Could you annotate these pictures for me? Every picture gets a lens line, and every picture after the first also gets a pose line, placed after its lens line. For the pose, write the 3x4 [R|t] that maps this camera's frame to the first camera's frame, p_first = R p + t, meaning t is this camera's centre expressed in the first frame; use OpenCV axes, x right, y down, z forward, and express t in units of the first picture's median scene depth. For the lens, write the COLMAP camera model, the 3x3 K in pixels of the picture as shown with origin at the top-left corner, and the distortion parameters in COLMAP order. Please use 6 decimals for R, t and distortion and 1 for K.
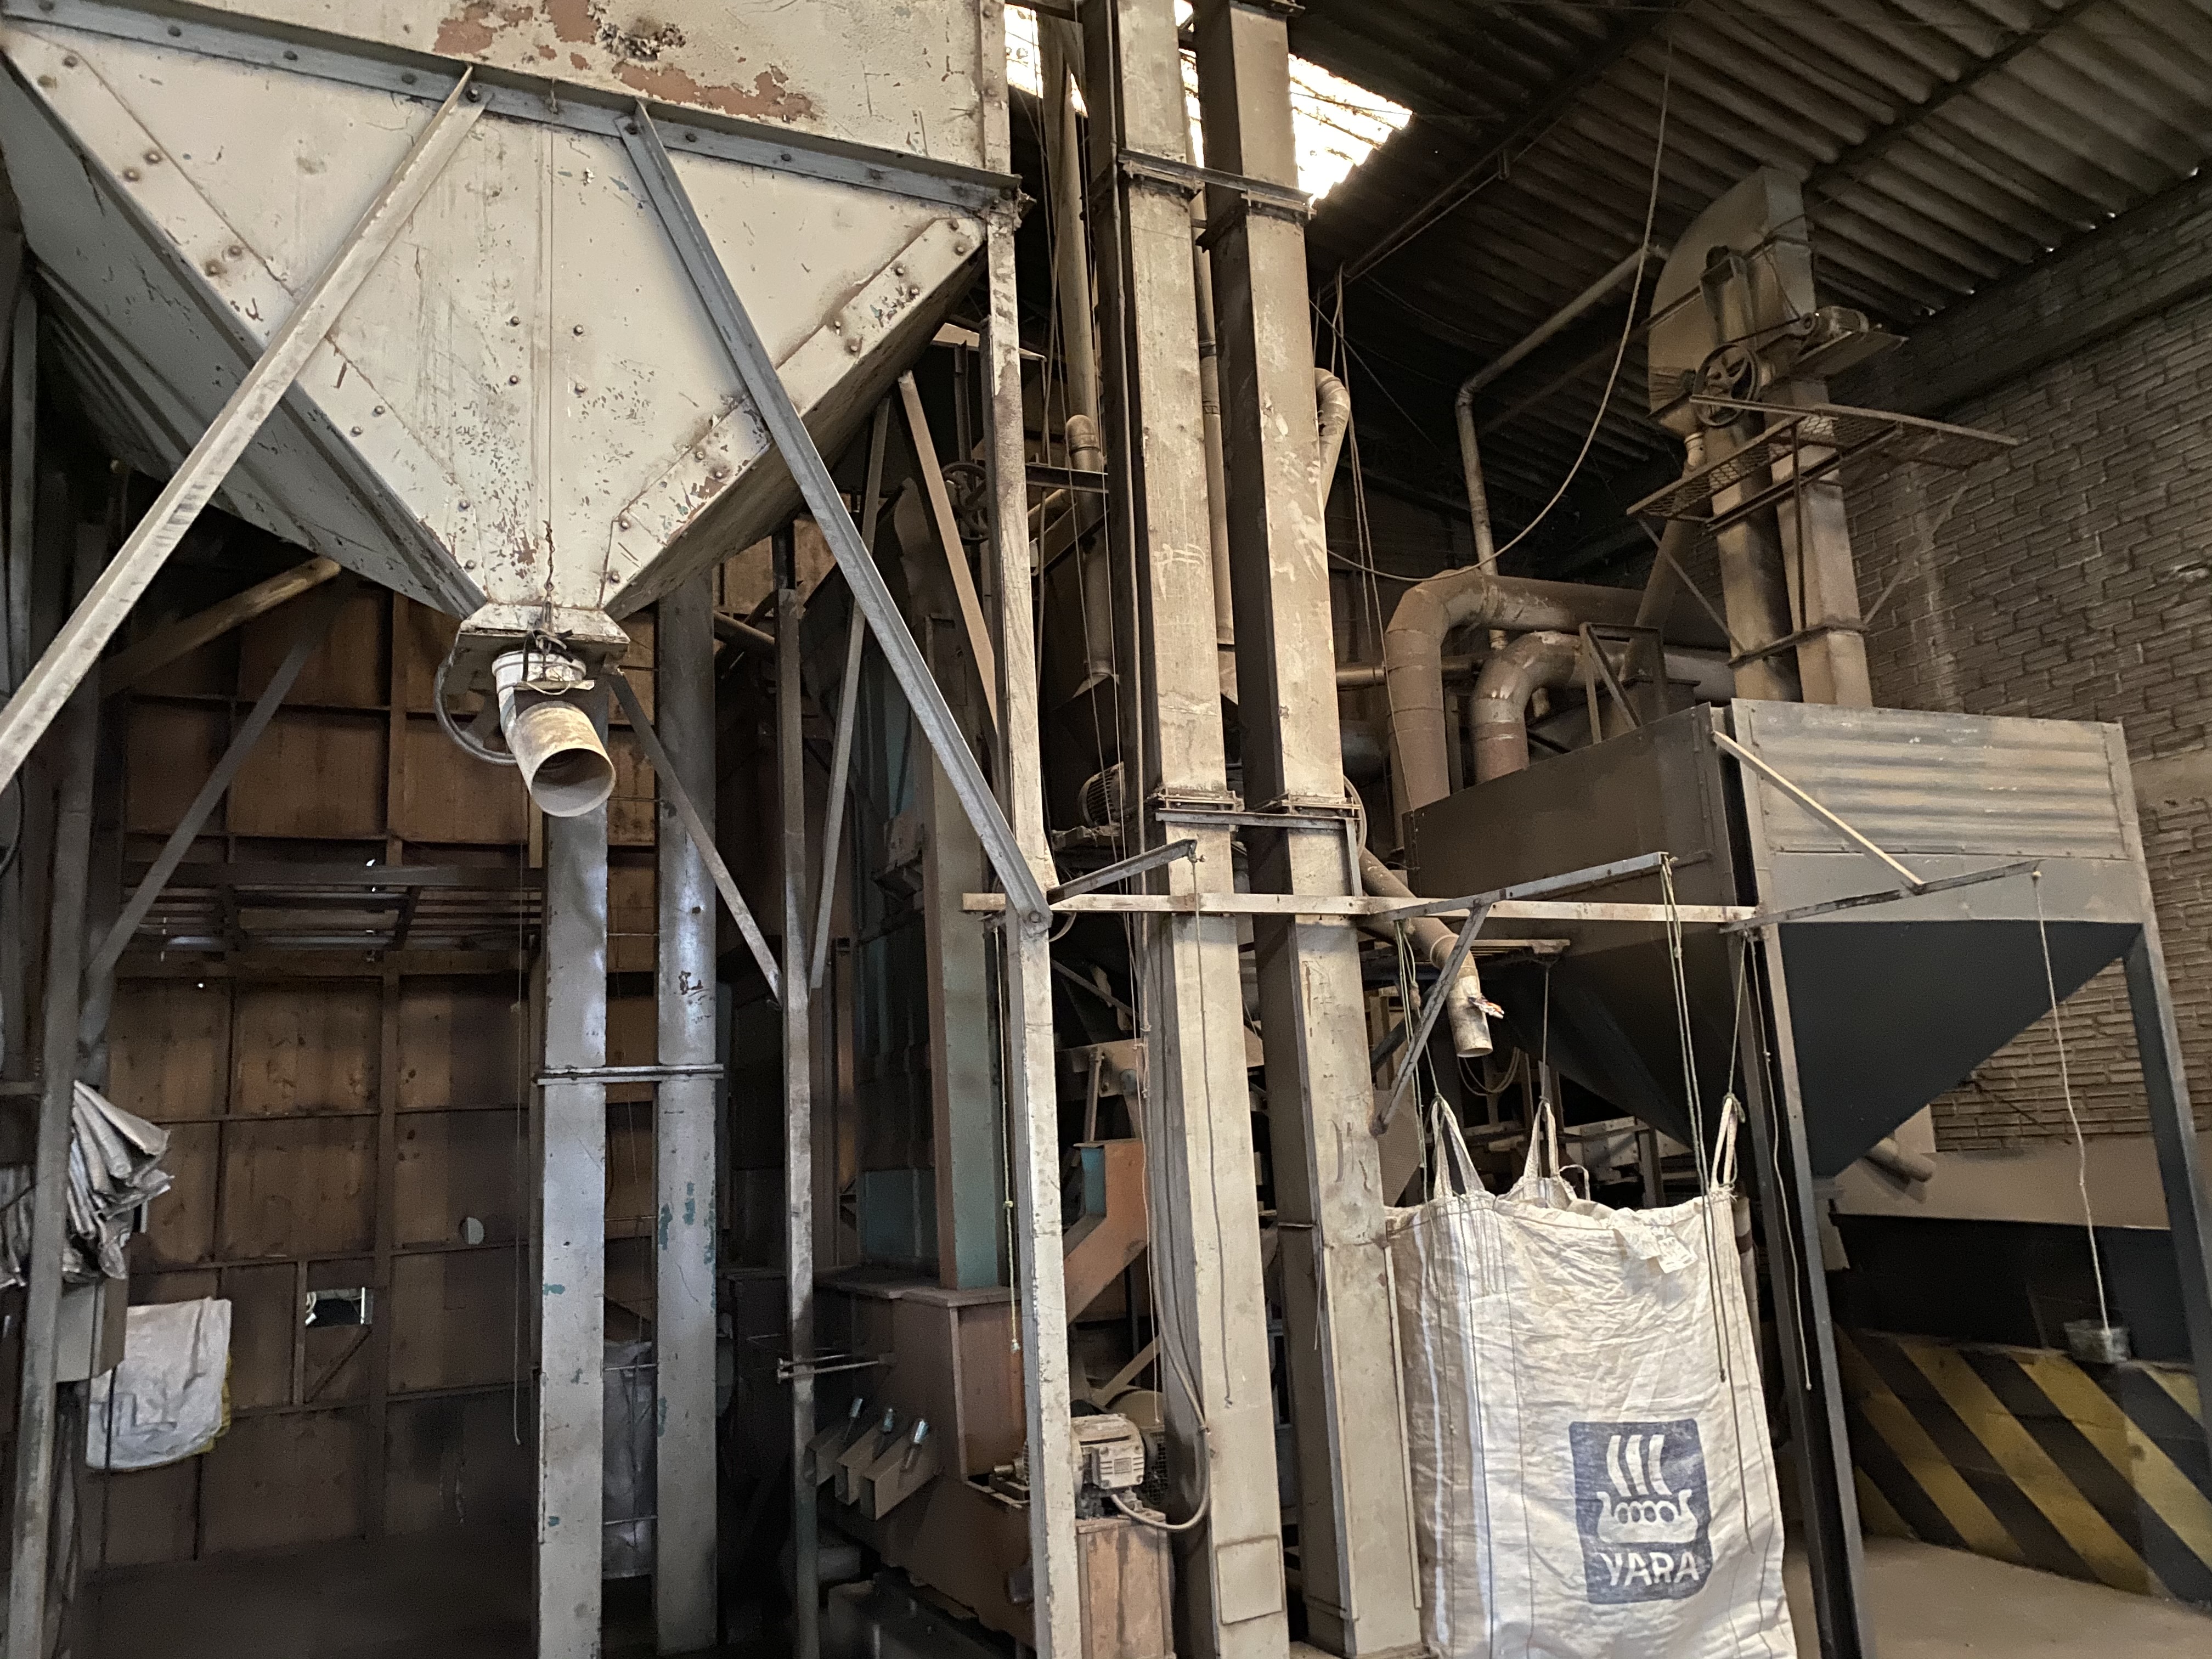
lens RADIAL K [[1724.8, 0, 1106.0], [0, 1724.8, 829.5], [0, 0, 1]] dist [0.014196, -0.009795]
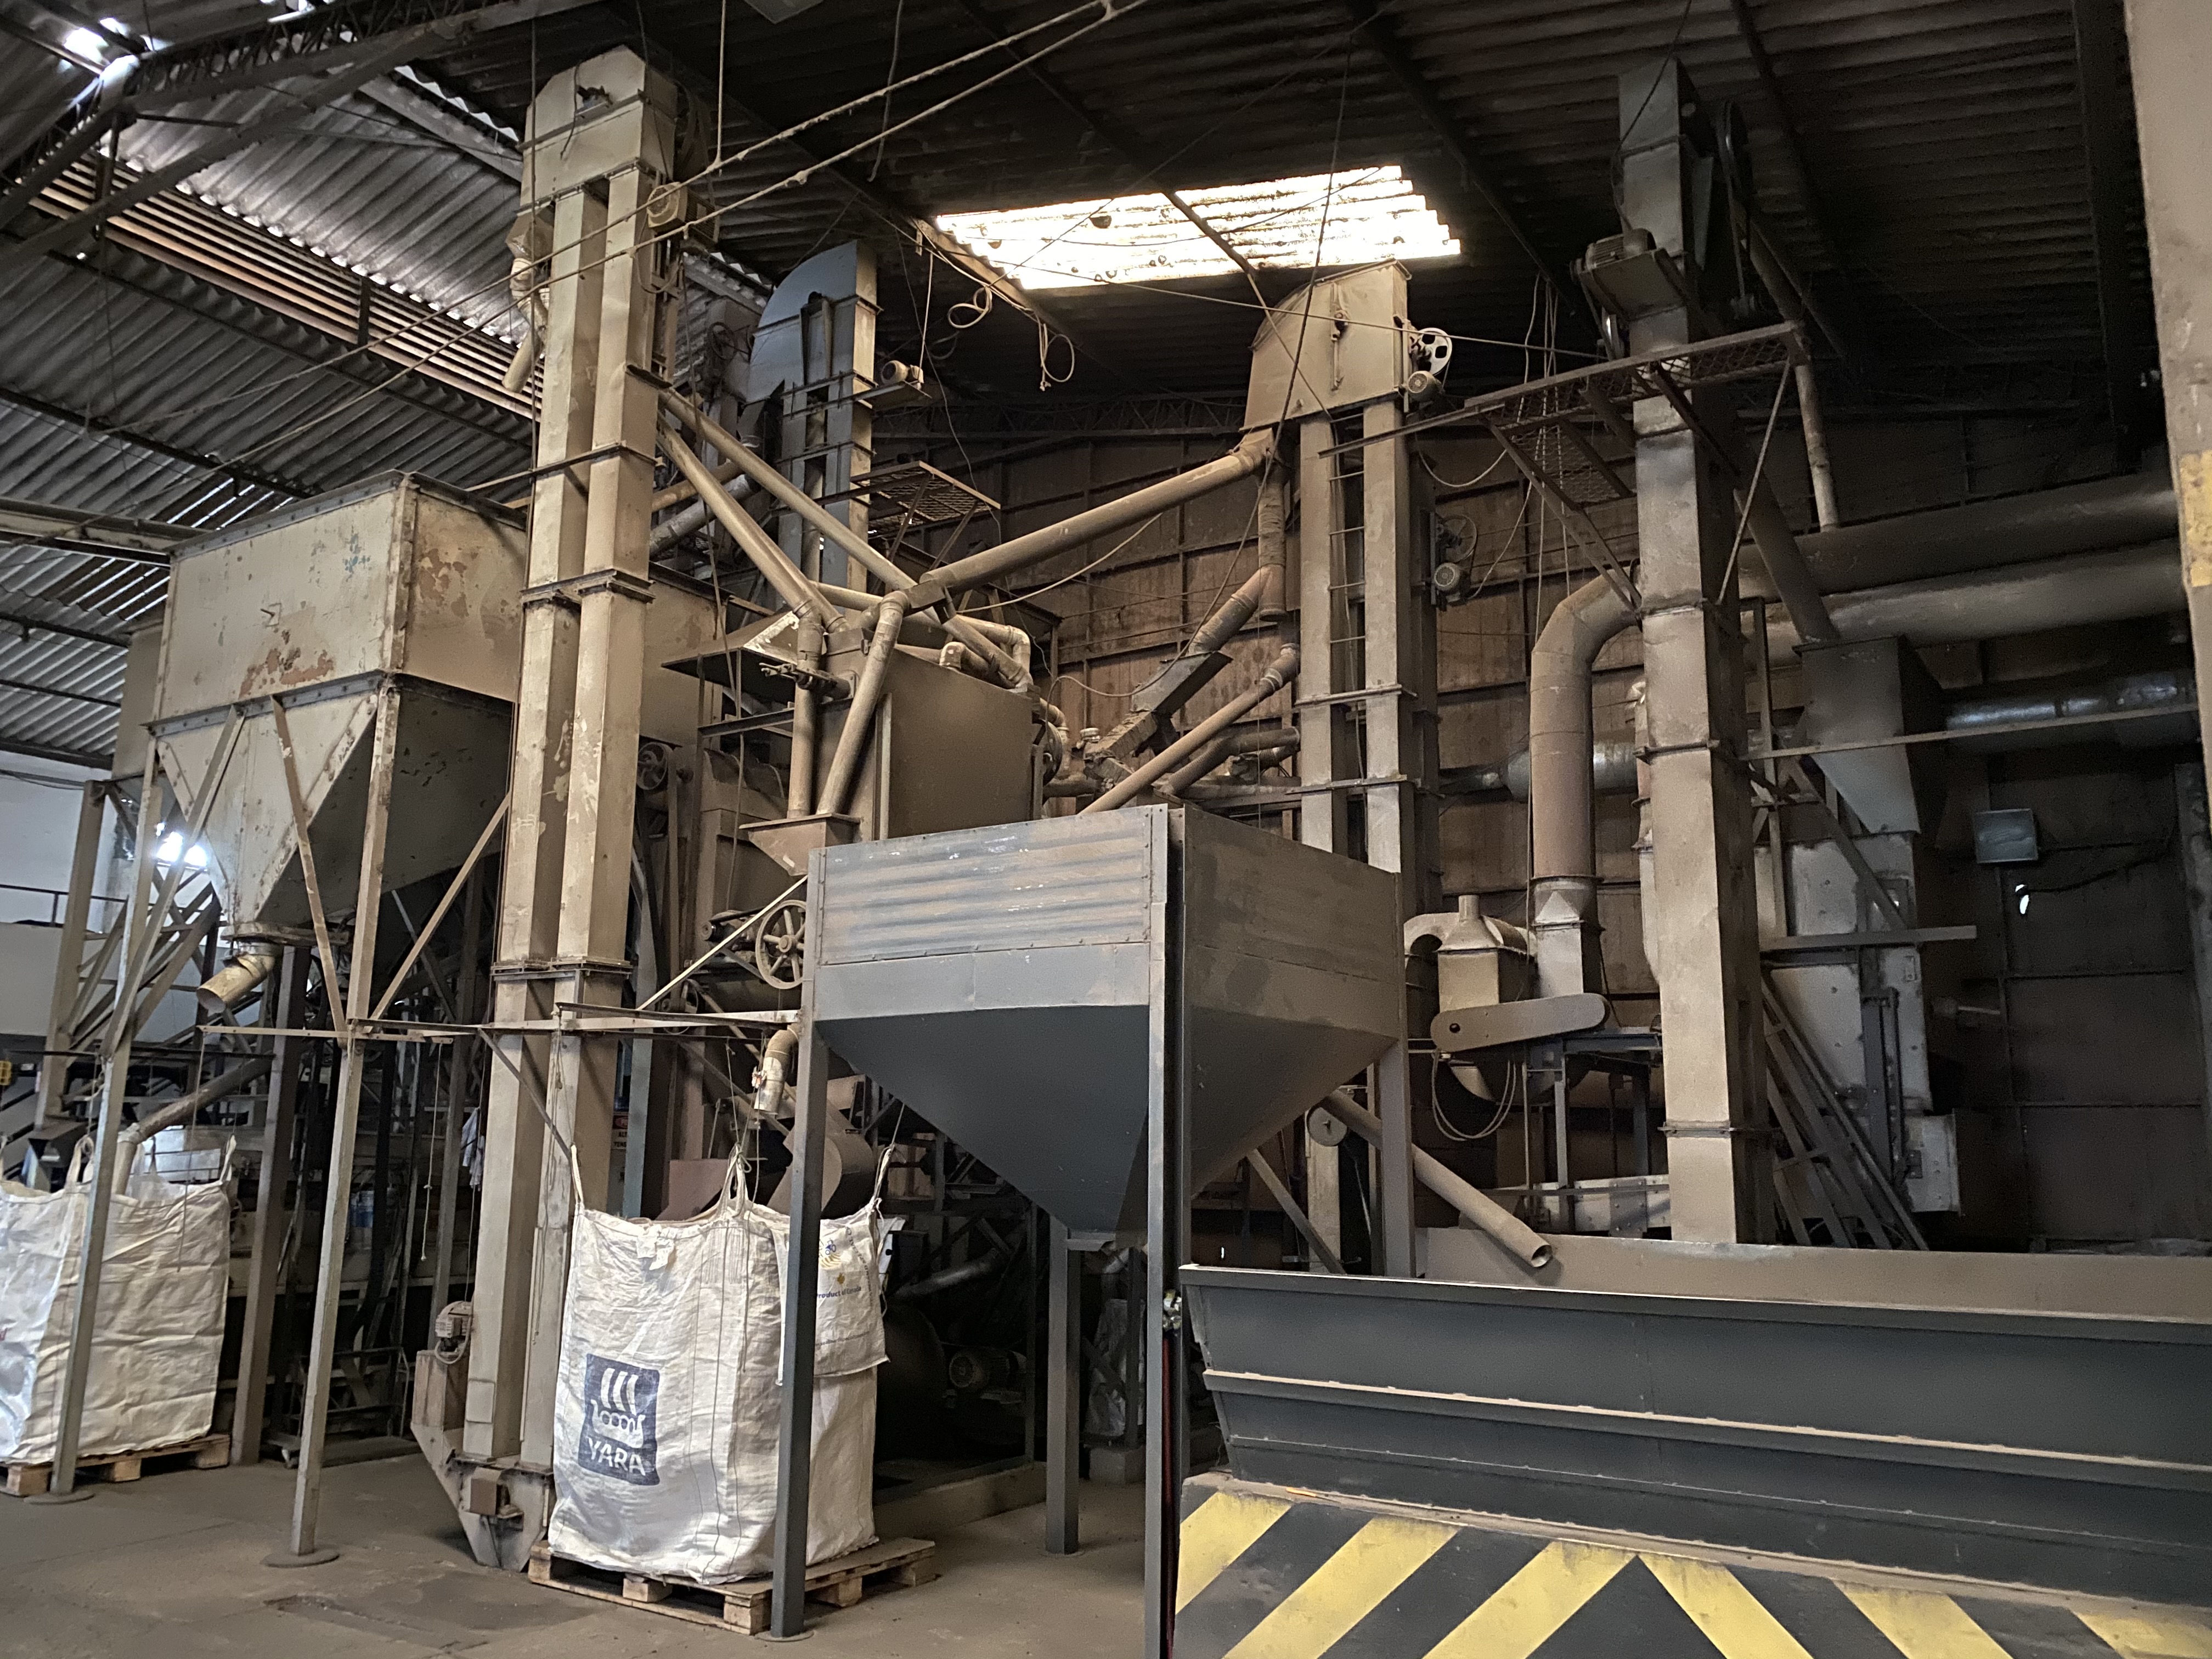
lens RADIAL K [[1667.7, 0, 1106.0], [0, 1667.7, 829.5], [0, 0, 1]] dist [-0.002351, -0.004955]
pose [[0.523237, -0.100416, -0.846251, 1.819519], [0.118730, 0.991938, -0.044292, -0.008415], [0.843876, -0.077300, 0.530941, 0.614683]]
